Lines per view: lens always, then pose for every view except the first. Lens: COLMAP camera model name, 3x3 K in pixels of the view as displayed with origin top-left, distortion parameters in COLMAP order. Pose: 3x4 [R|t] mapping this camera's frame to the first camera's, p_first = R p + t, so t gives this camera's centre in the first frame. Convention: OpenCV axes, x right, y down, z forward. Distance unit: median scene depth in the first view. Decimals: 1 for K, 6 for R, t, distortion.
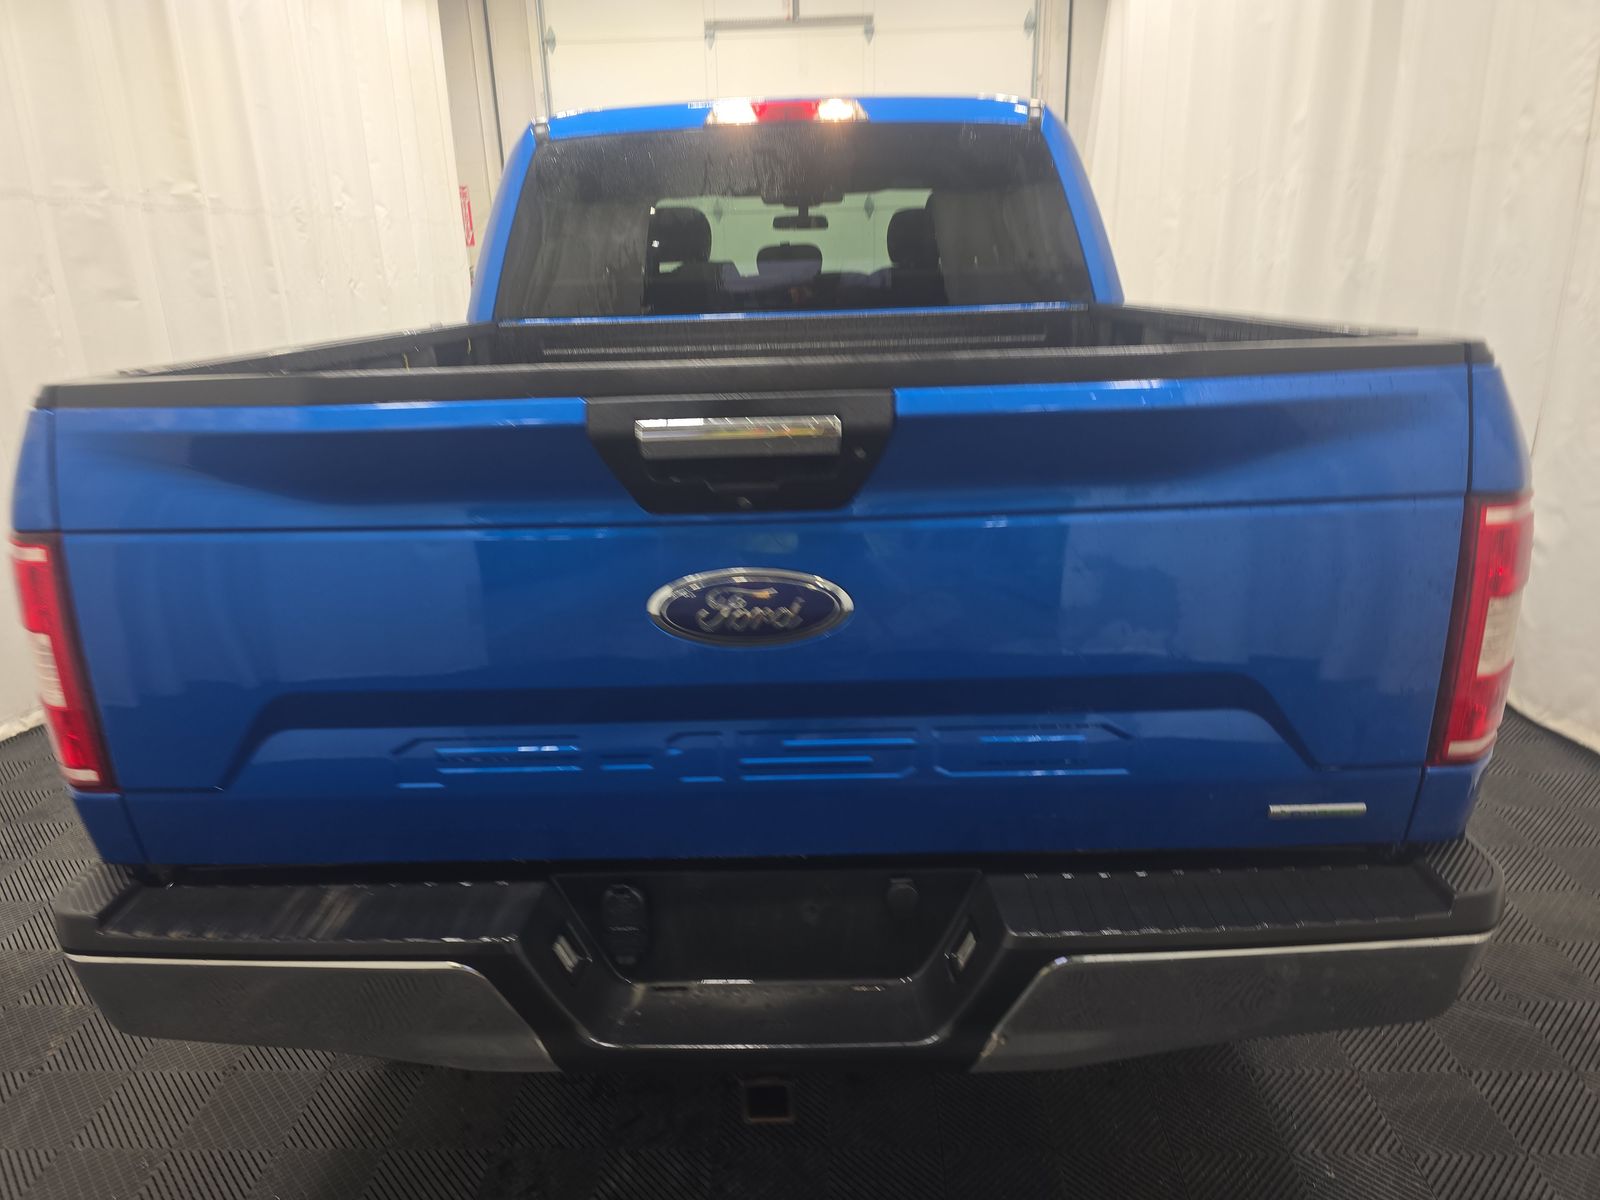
lens RADIAL K [[1097.4, 0, 799.4], [0, 1097.4, 609.1], [0, 0, 1]] dist [-0.032532, -0.005965]
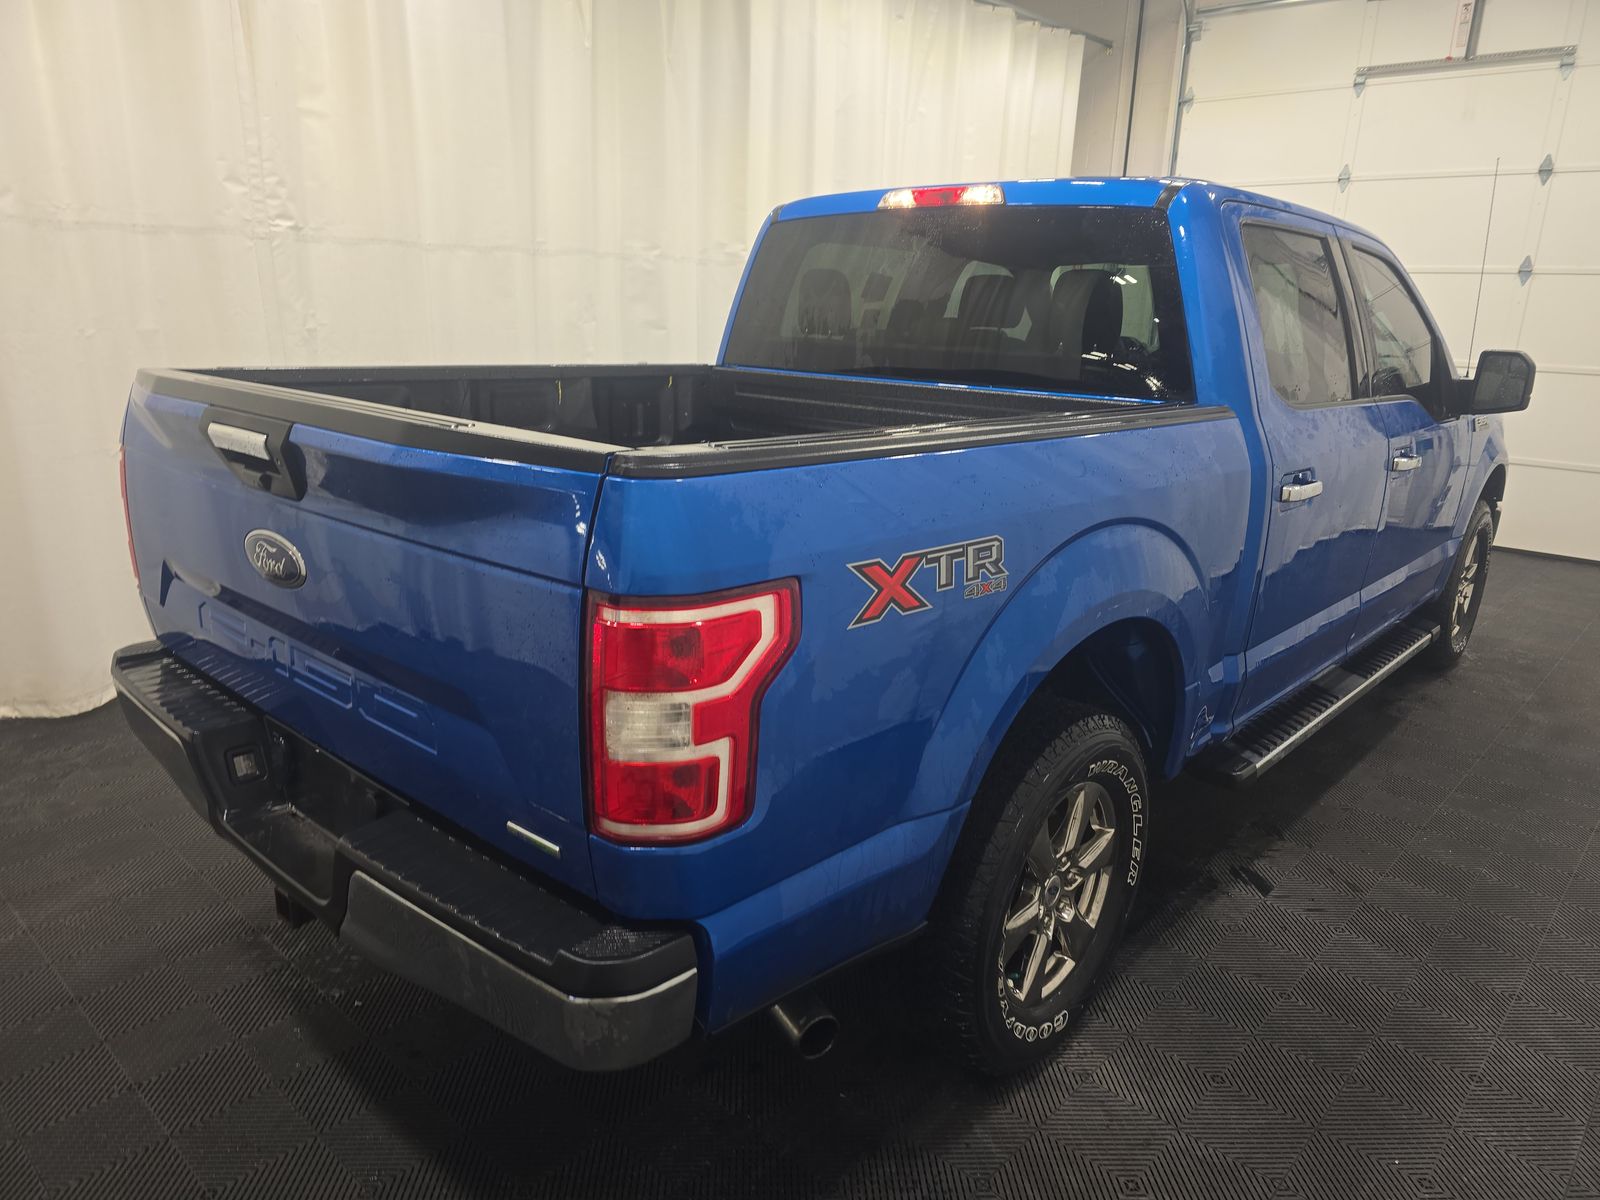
lens RADIAL K [[1097.4, 0, 801.7], [0, 1097.4, 607.6], [0, 0, 1]] dist [-0.032532, -0.005965]
pose [[0.750806, 0.210022, -0.626244, 0.563821], [-0.232049, 0.971538, 0.047618, -0.070660], [0.618421, 0.109567, 0.778171, 0.104826]]
